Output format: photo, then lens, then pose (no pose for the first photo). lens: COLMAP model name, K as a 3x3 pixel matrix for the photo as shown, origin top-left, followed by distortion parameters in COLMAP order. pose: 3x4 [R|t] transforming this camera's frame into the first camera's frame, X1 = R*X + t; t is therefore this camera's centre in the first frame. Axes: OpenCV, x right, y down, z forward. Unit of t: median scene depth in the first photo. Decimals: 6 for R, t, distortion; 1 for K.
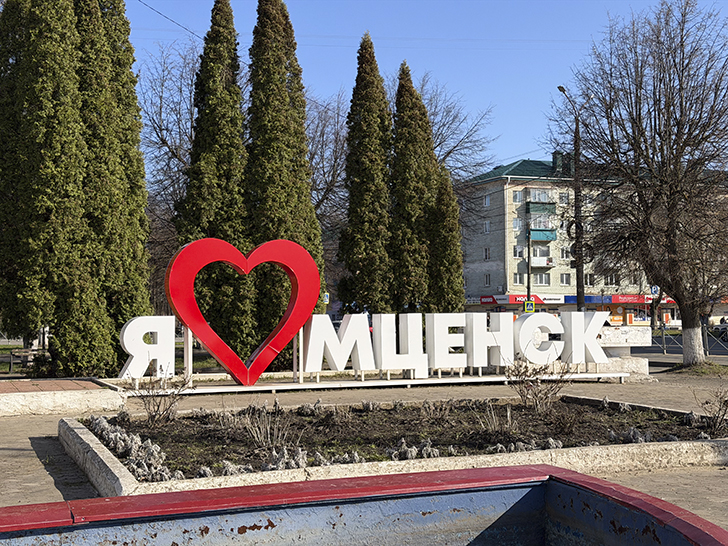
lens RADIAL K [[1011.5, 0, 364.0], [0, 1011.5, 273.0], [0, 0, 1]] dist [0.144749, -0.050843]
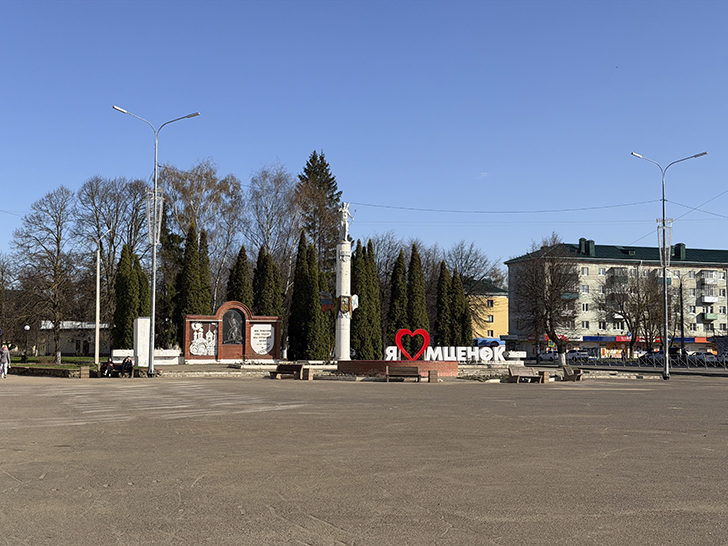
lens RADIAL K [[1011.5, 0, 364.0], [0, 1011.5, 273.0], [0, 0, 1]] dist [0.144749, -0.050843]
pose [[0.995660, 0.009105, -0.092618, 0.066804], [-0.011837, 0.999510, -0.028992, -0.129658], [0.092308, 0.029963, 0.995280, -2.981618]]
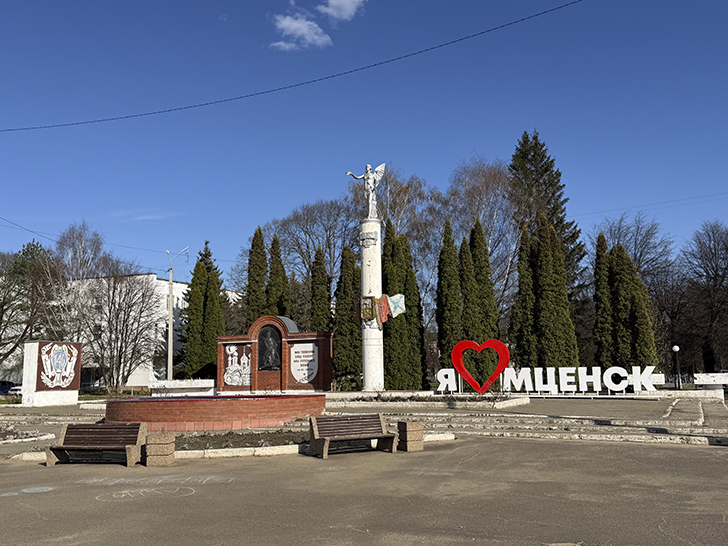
lens RADIAL K [[728.3, 0, 364.0], [0, 728.3, 273.0], [0, 0, 1]] dist [0.146180, -0.002066]
pose [[0.702738, -0.098942, -0.704535, 0.974864], [0.041616, 0.994303, -0.098126, -0.029794], [0.710230, 0.039637, 0.702853, -0.555371]]
